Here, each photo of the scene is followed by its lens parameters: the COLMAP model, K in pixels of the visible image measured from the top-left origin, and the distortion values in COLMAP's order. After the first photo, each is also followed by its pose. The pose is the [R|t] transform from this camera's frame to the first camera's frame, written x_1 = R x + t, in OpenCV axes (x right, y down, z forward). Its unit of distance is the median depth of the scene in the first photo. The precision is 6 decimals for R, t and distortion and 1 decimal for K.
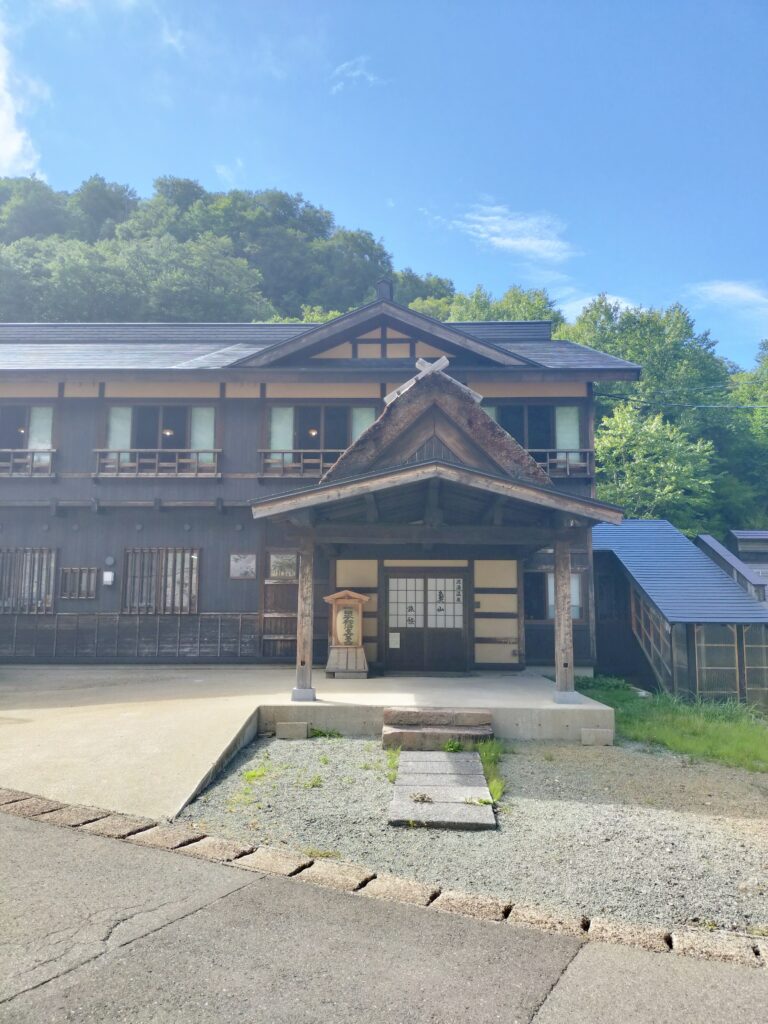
lens RADIAL K [[753.6, 0, 385.3], [0, 753.6, 508.6], [0, 0, 1]] dist [0.000904, -0.002425]
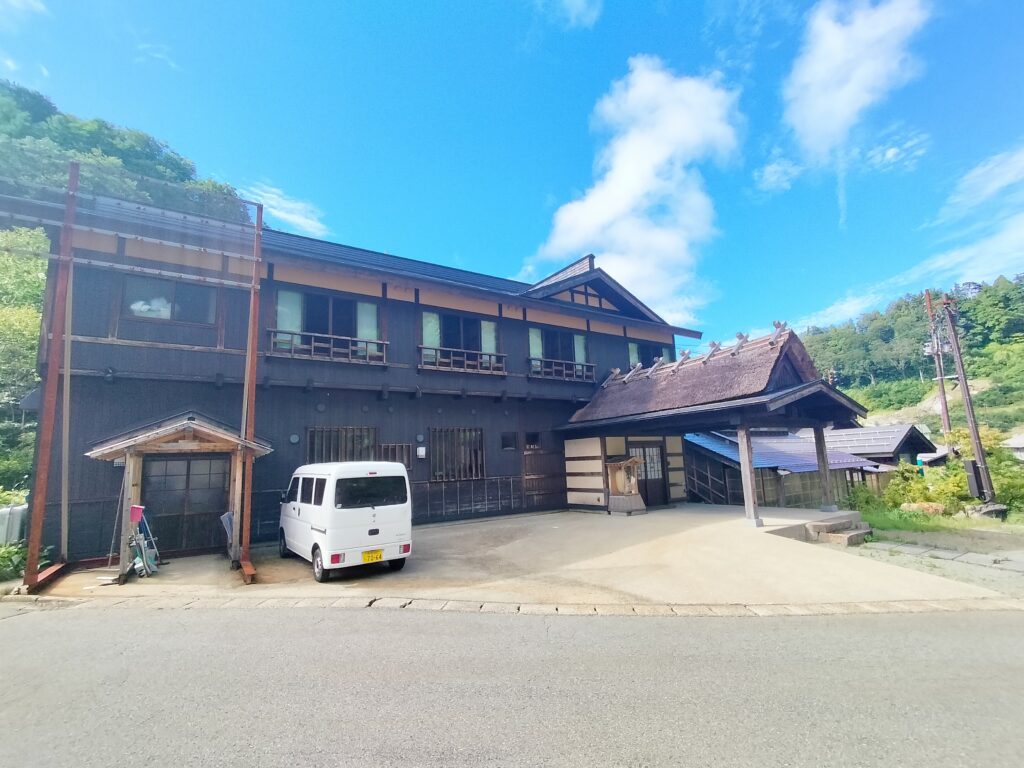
lens RADIAL K [[483.7, 0, 518.3], [0, 483.7, 384.3], [0, 0, 1]] dist [-0.004513, 0.003936]
pose [[0.827639, 0.056689, 0.558391, -0.680282], [-0.036151, 0.998205, -0.047757, 0.014972], [-0.560096, 0.019339, 0.828202, 0.272230]]
